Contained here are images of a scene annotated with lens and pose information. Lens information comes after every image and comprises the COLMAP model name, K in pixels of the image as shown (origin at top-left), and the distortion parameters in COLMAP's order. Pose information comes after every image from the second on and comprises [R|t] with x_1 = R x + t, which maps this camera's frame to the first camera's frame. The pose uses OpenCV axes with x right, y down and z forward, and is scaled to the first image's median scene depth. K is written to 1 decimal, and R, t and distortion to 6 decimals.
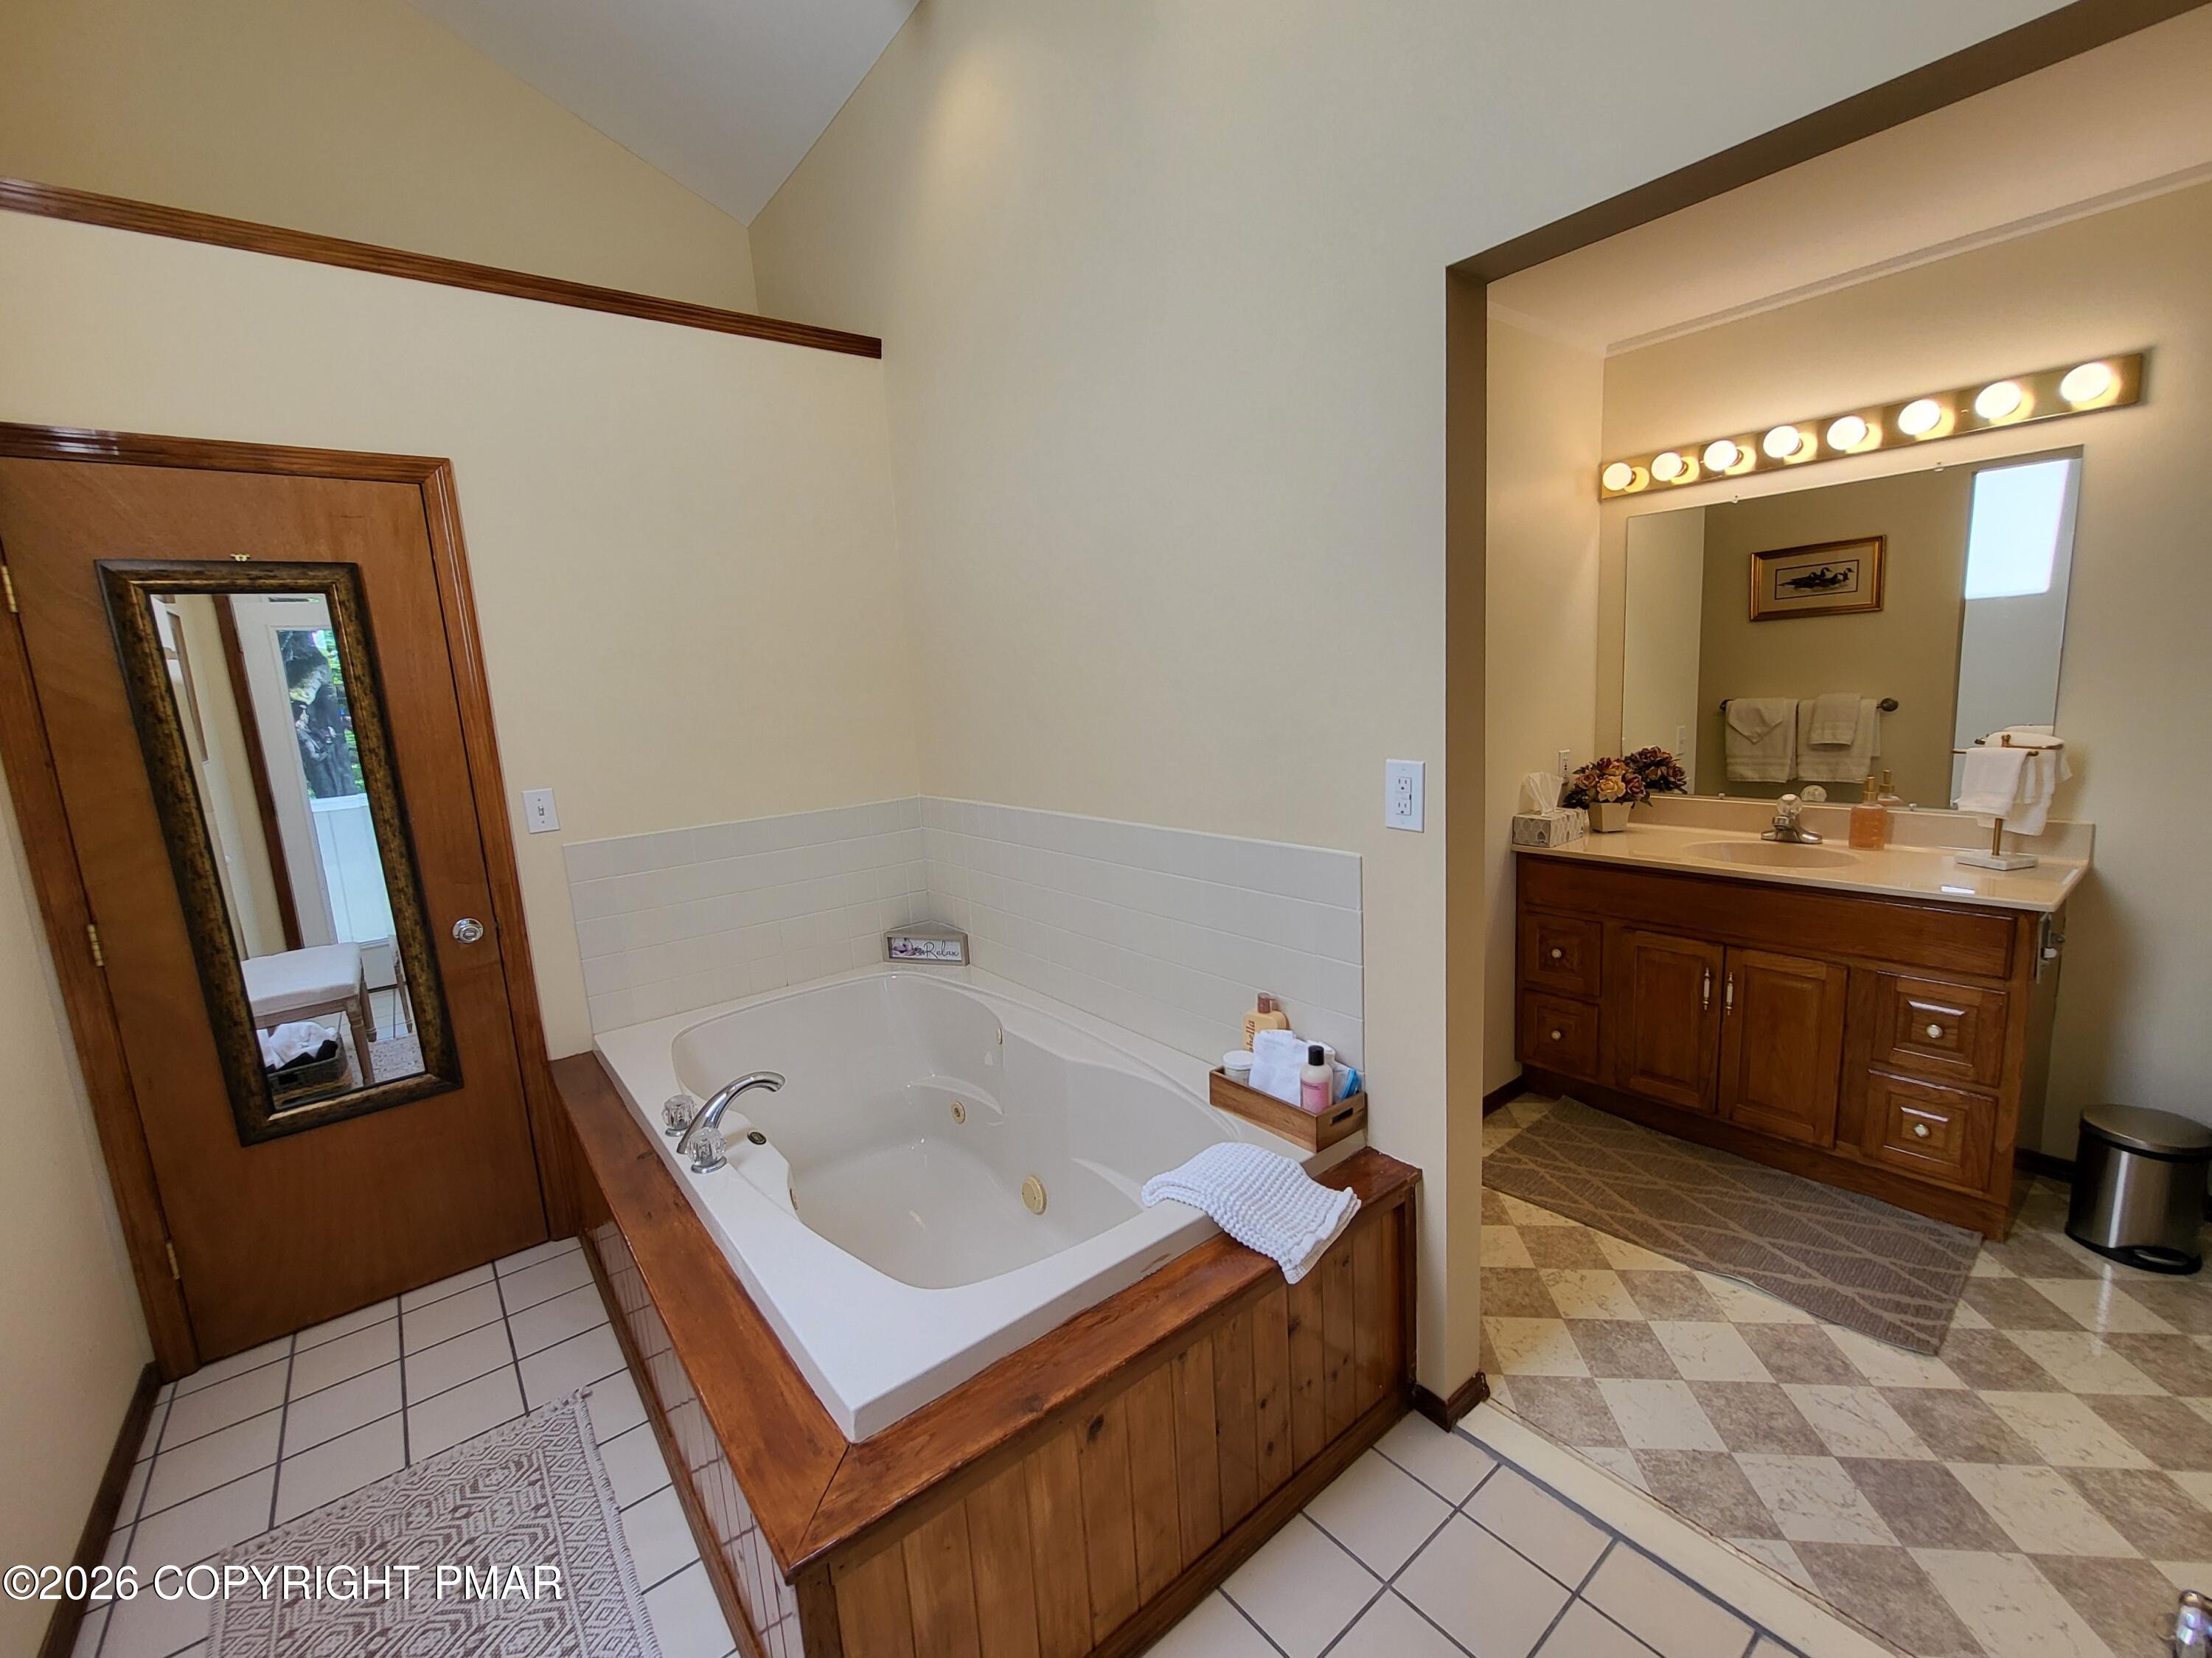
lens RADIAL K [[909.7, 0, 1103.0], [0, 909.7, 826.9], [0, 0, 1]] dist [-0.000978, -0.000110]
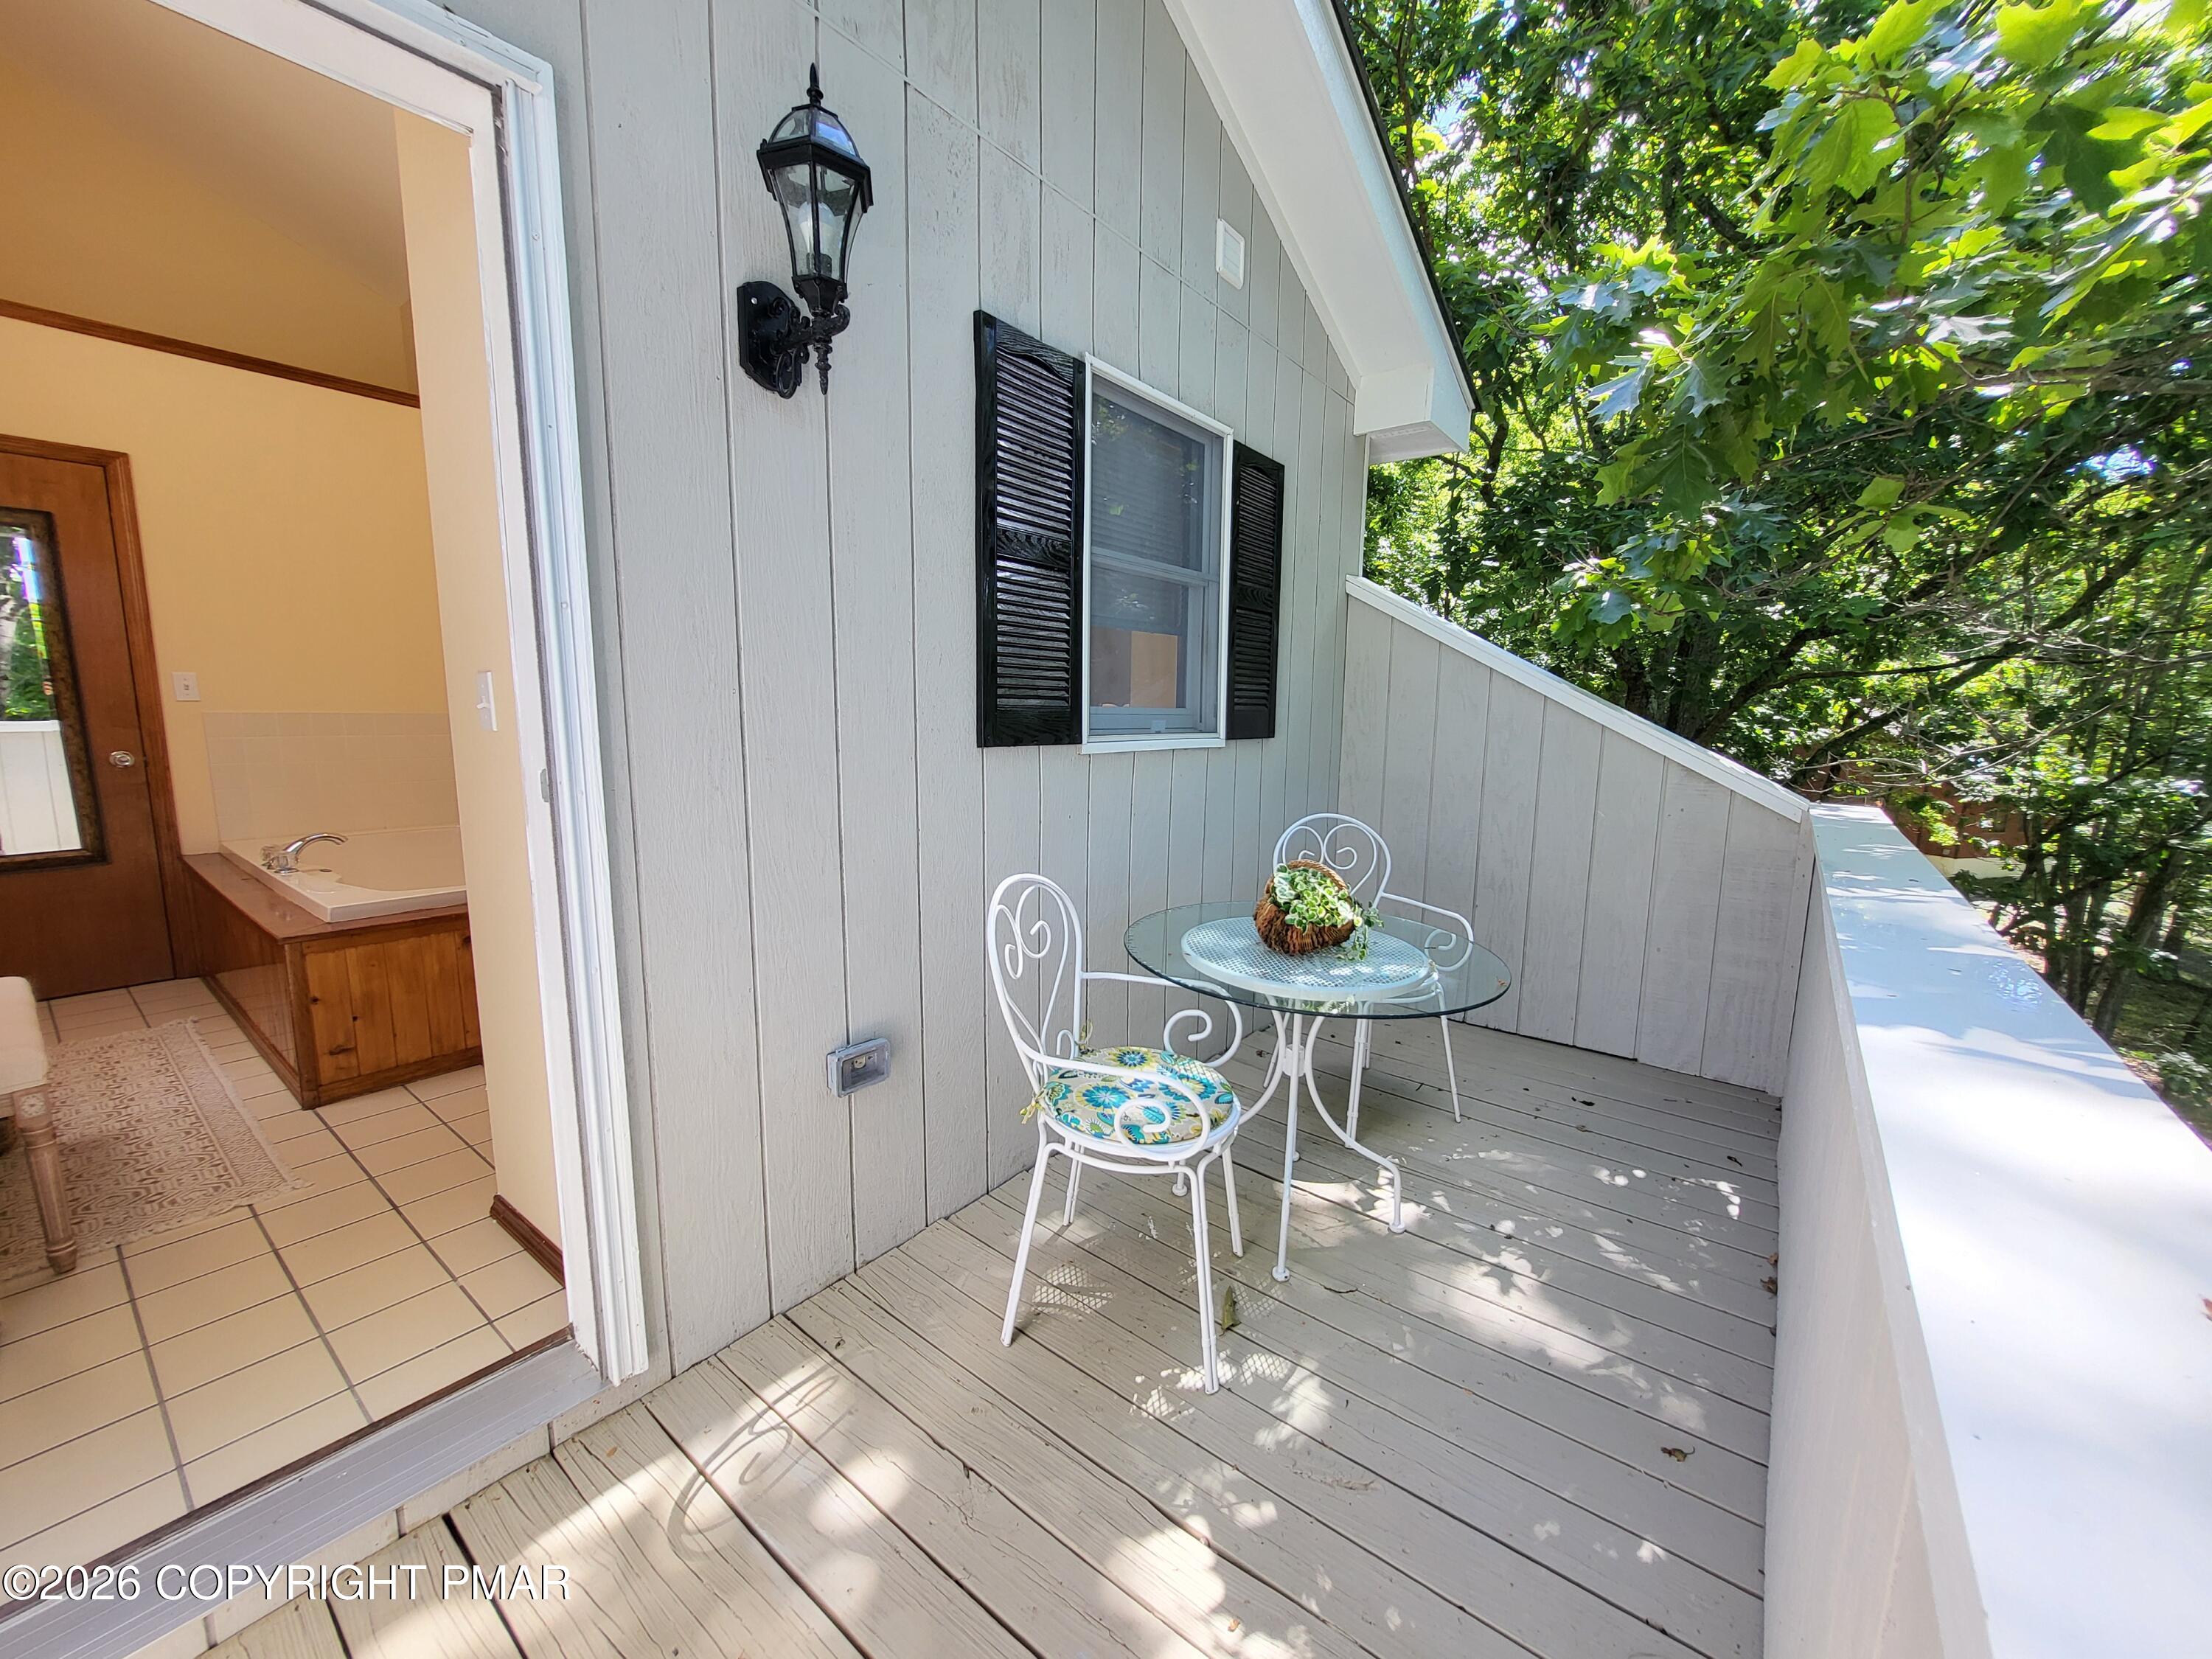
lens RADIAL K [[866.8, 0, 1109.4], [0, 866.8, 835.2], [0, 0, 1]] dist [0.000915, -0.001365]
pose [[0.968411, 0.035083, 0.246880, 0.580870], [-0.027647, 0.999055, -0.033524, 0.258715], [-0.247823, 0.025639, 0.968466, -0.856498]]
